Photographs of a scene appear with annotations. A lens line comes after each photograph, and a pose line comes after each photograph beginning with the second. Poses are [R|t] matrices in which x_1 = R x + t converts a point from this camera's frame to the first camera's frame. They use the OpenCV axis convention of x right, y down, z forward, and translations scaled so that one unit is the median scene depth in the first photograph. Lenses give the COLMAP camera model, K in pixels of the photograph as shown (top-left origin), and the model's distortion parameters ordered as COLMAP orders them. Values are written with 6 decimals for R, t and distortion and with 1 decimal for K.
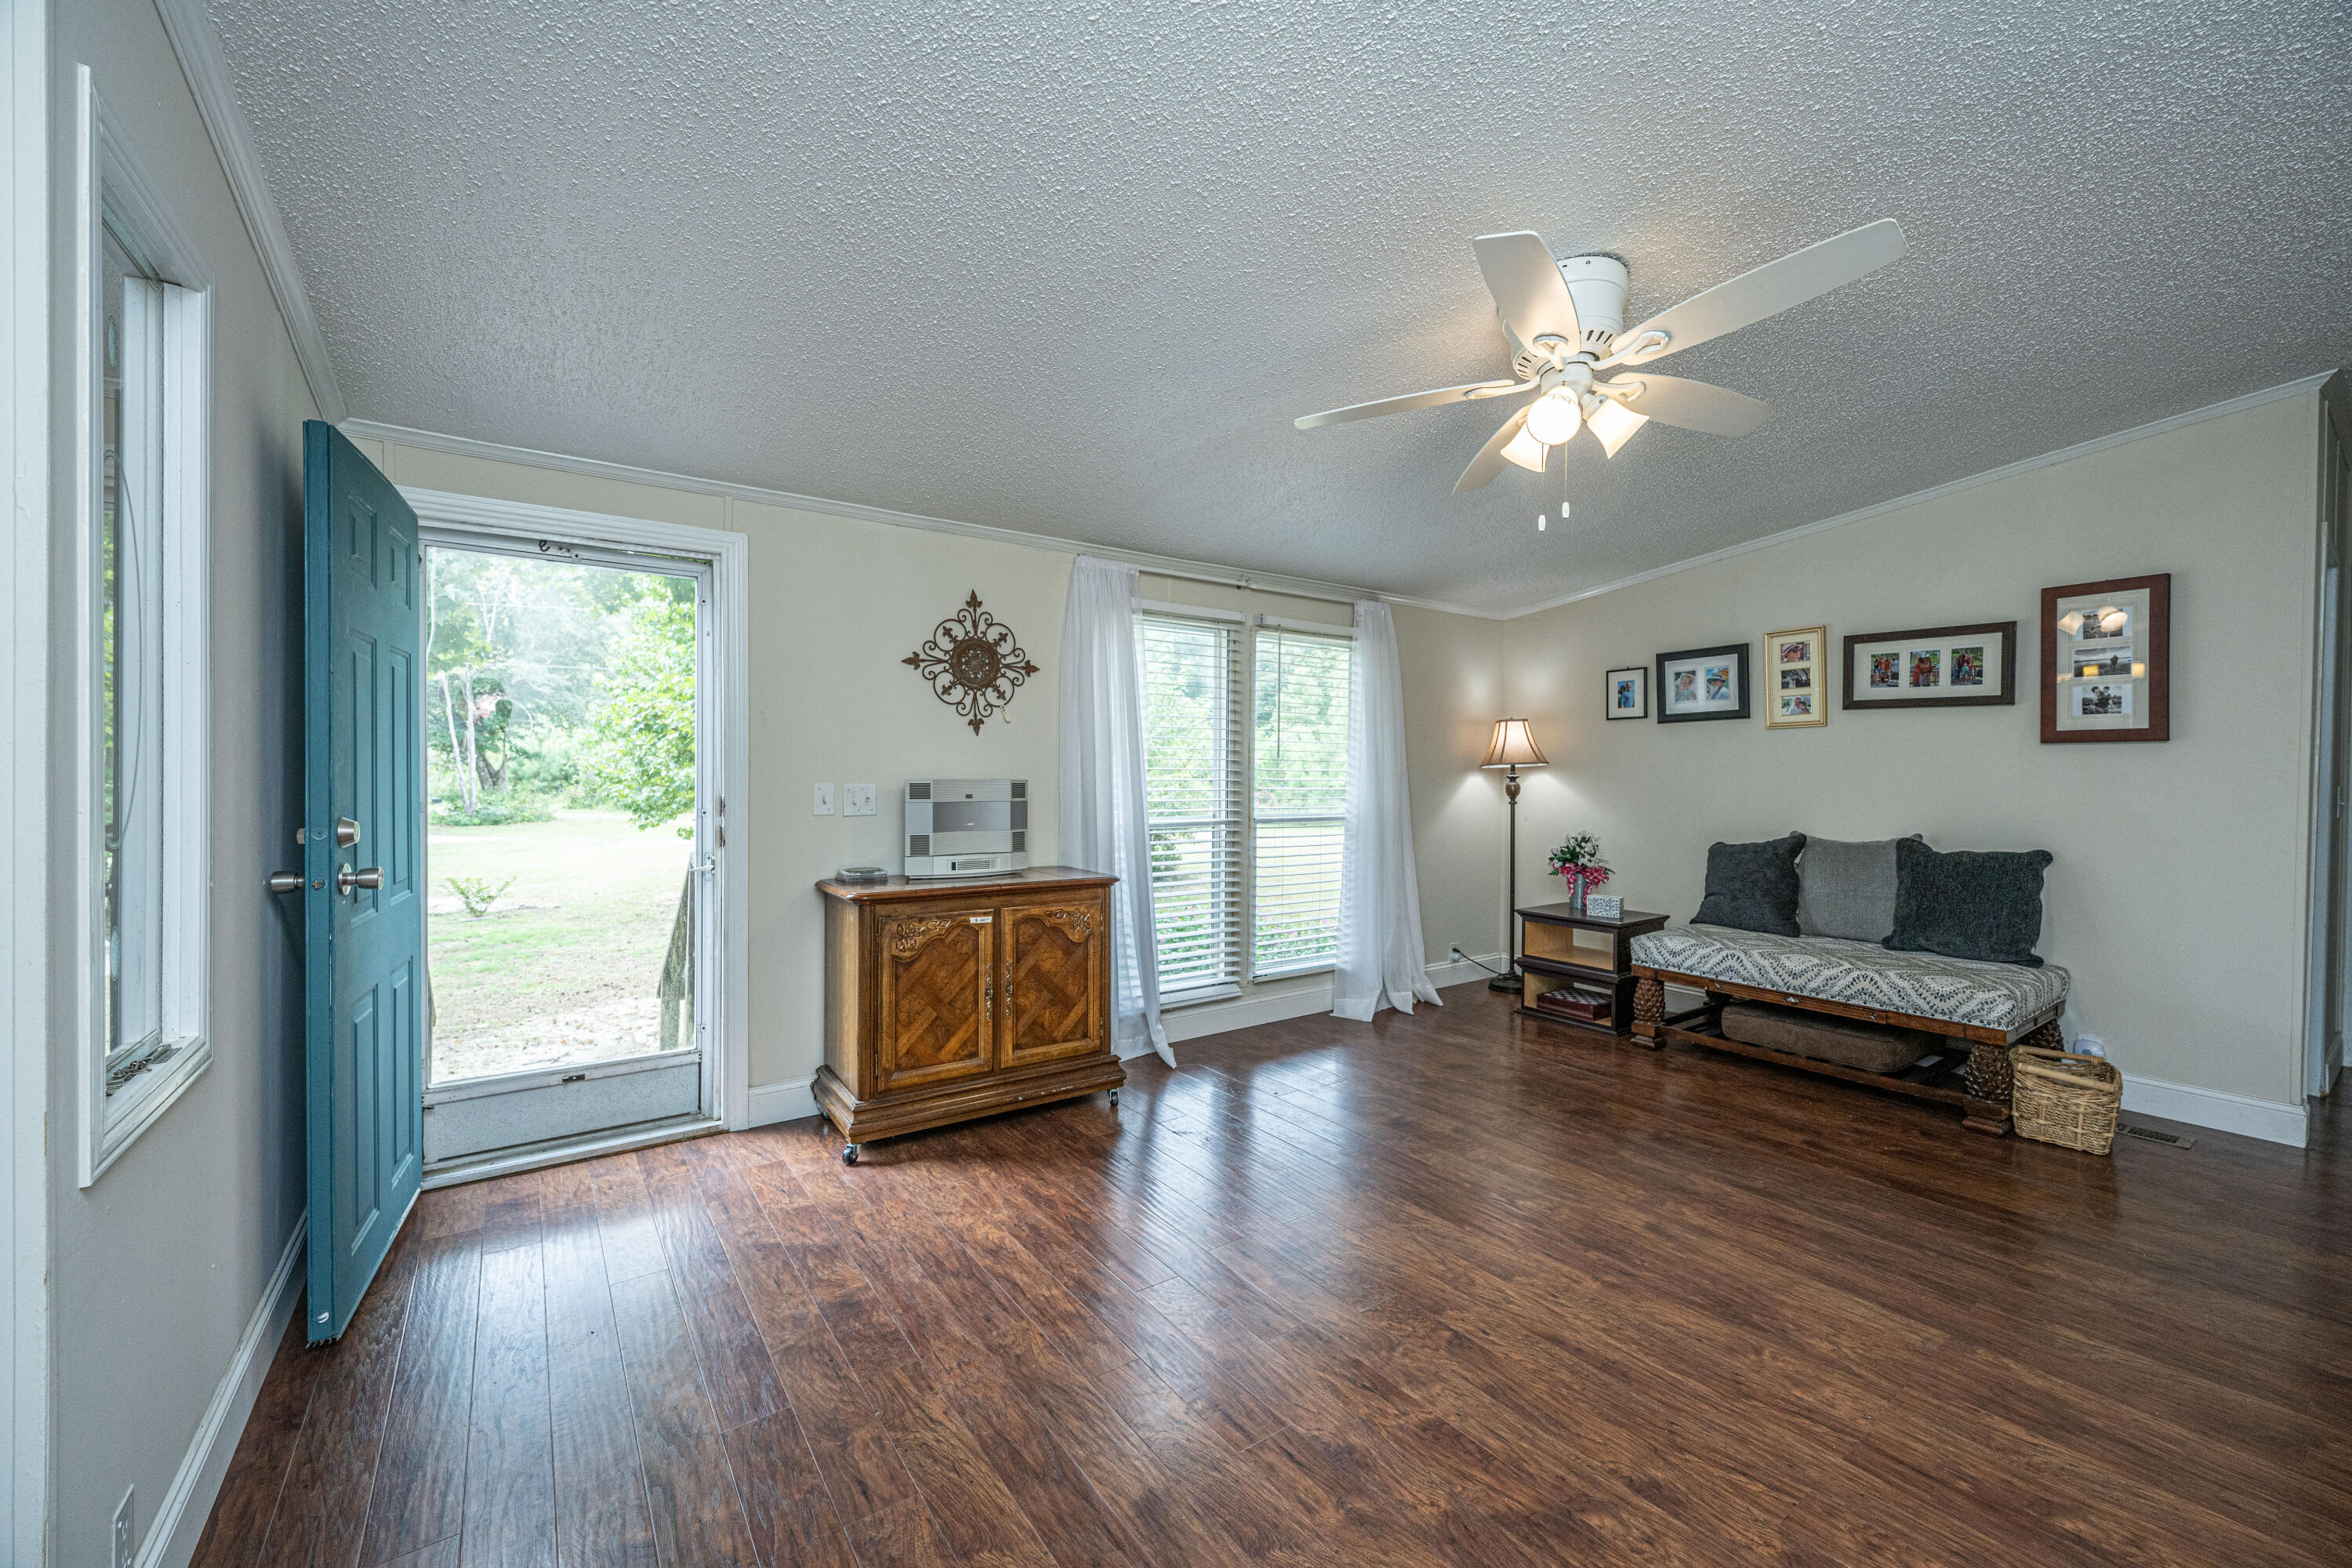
lens RADIAL K [[933.2, 0, 1189.5], [0, 933.2, 782.4], [0, 0, 1]] dist [0.000323, 0.000043]
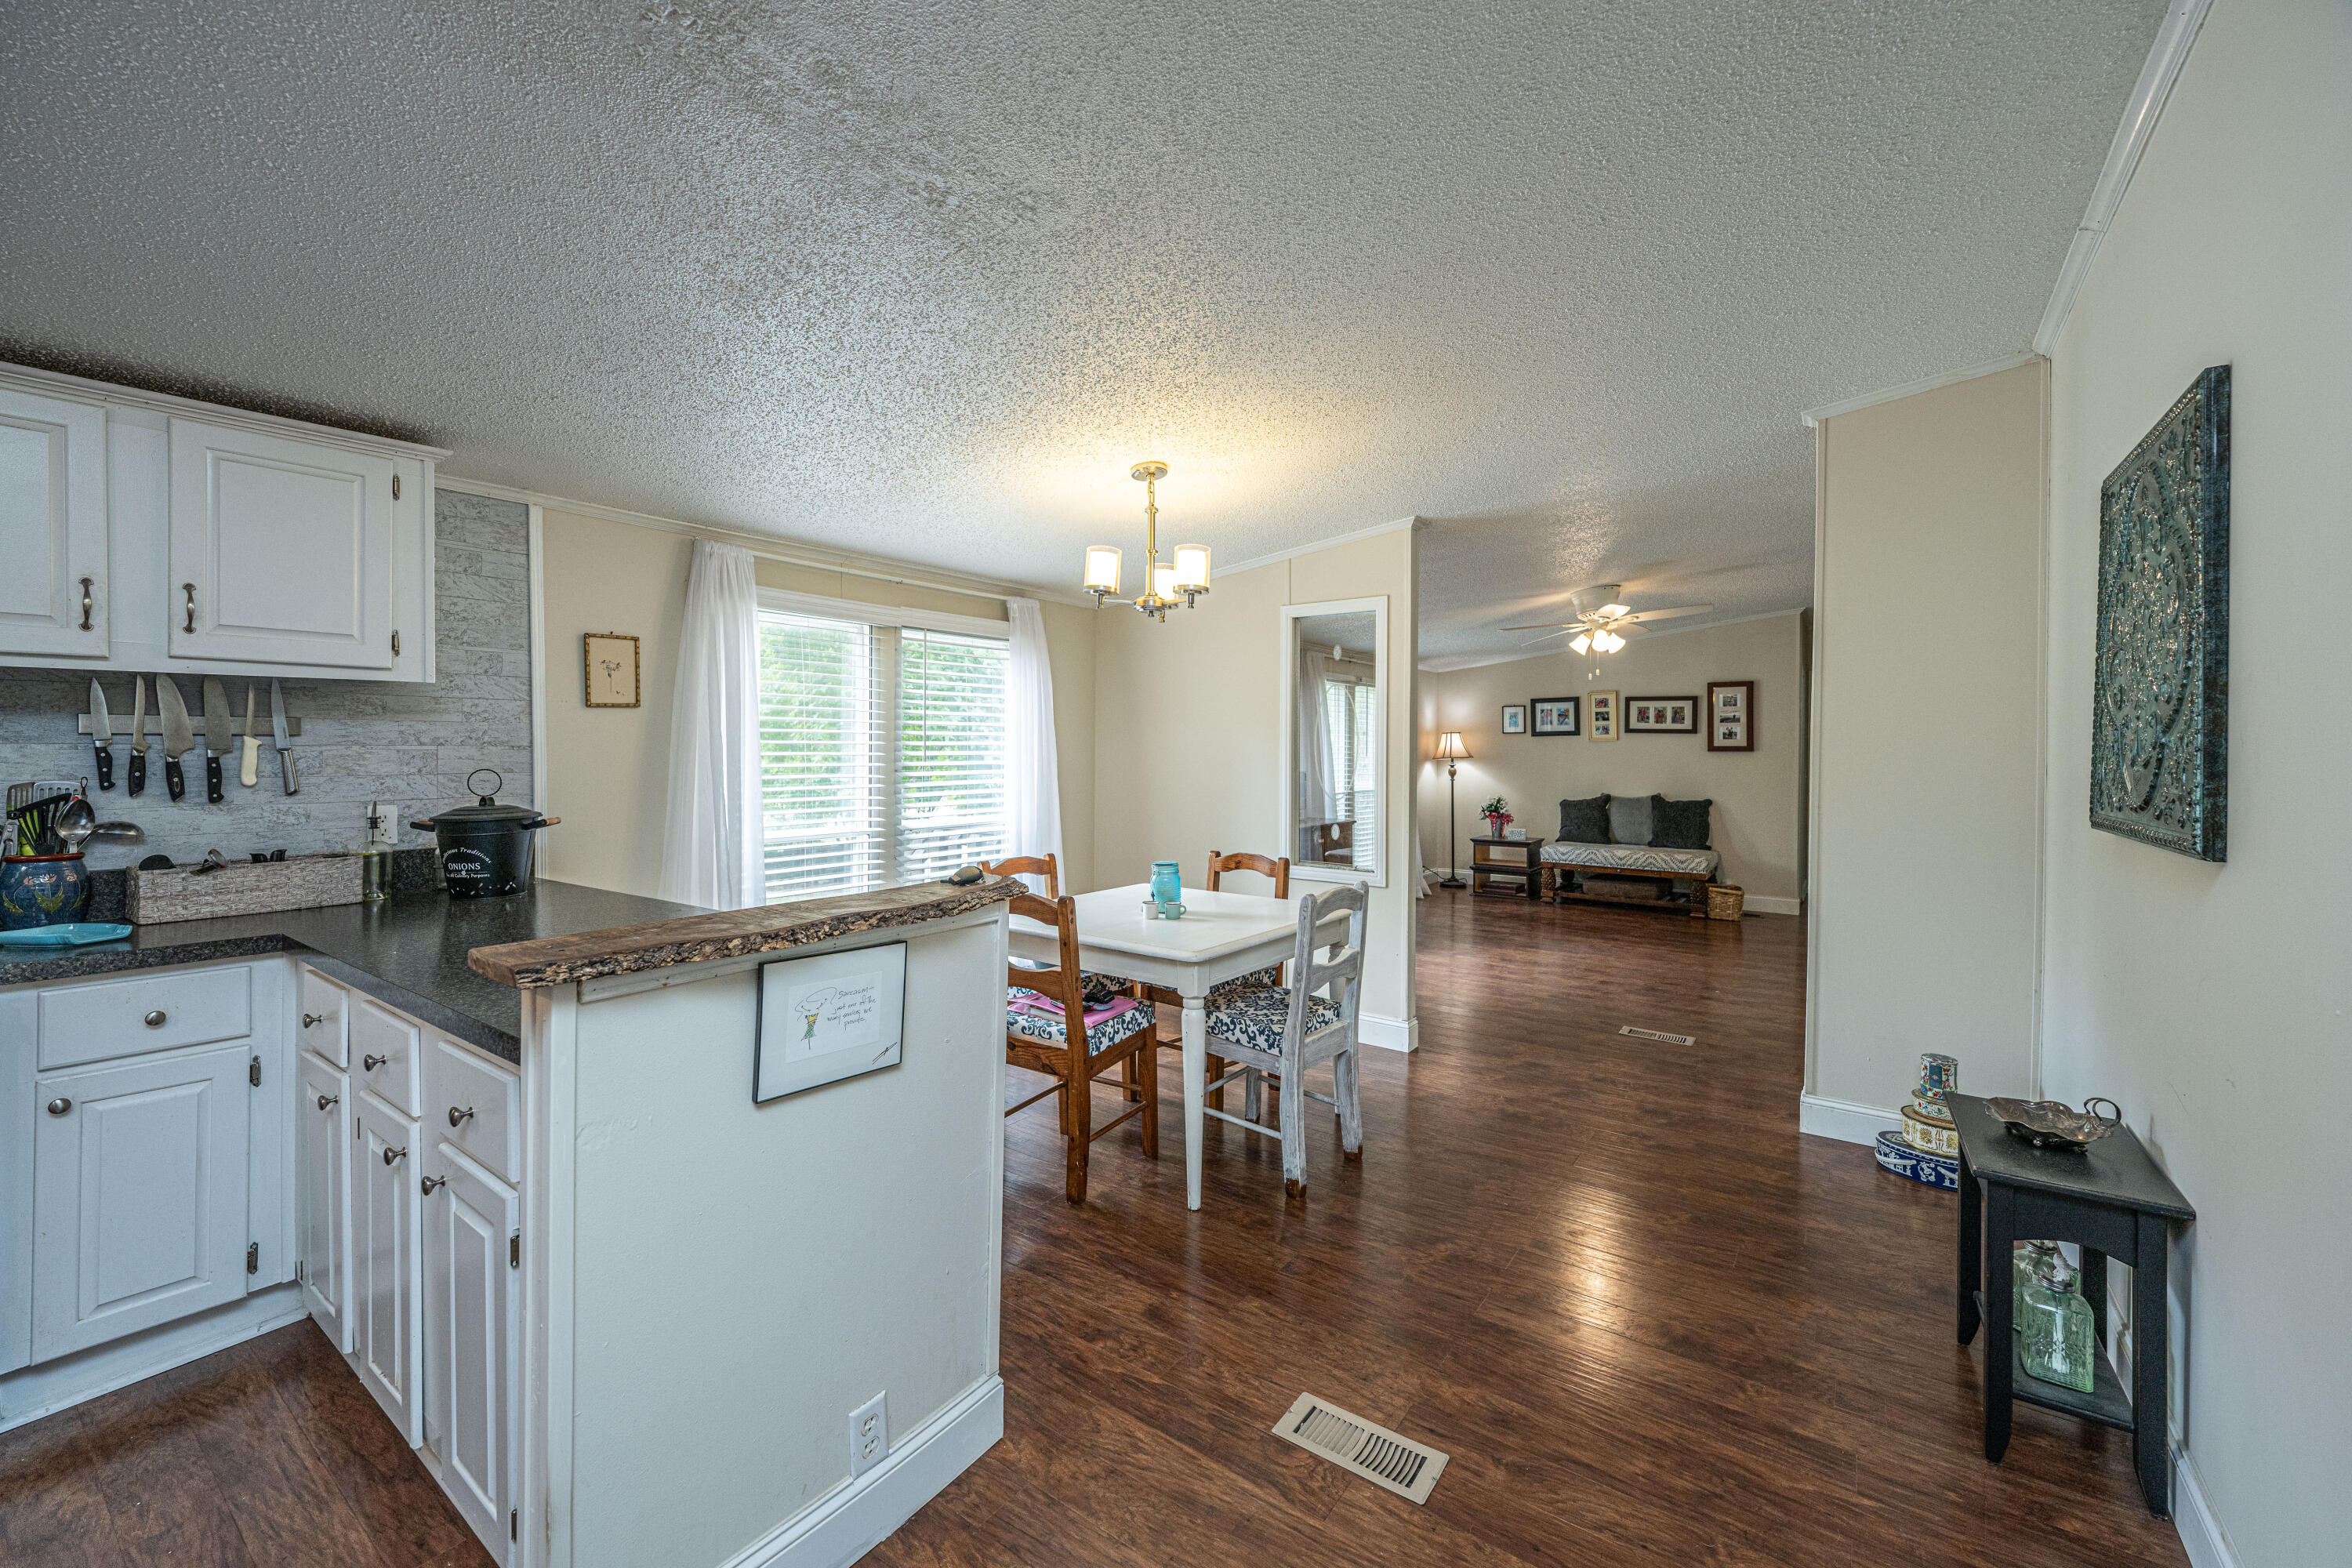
lens RADIAL K [[939.5, 0, 1189.8], [0, 939.5, 749.0], [0, 0, 1]] dist [-0.000349, 0.000050]
pose [[0.949628, 0.002601, 0.313368, -0.848894], [0.000437, 0.999954, -0.009624, -0.023441], [-0.313379, 0.009276, 0.949583, -0.653803]]
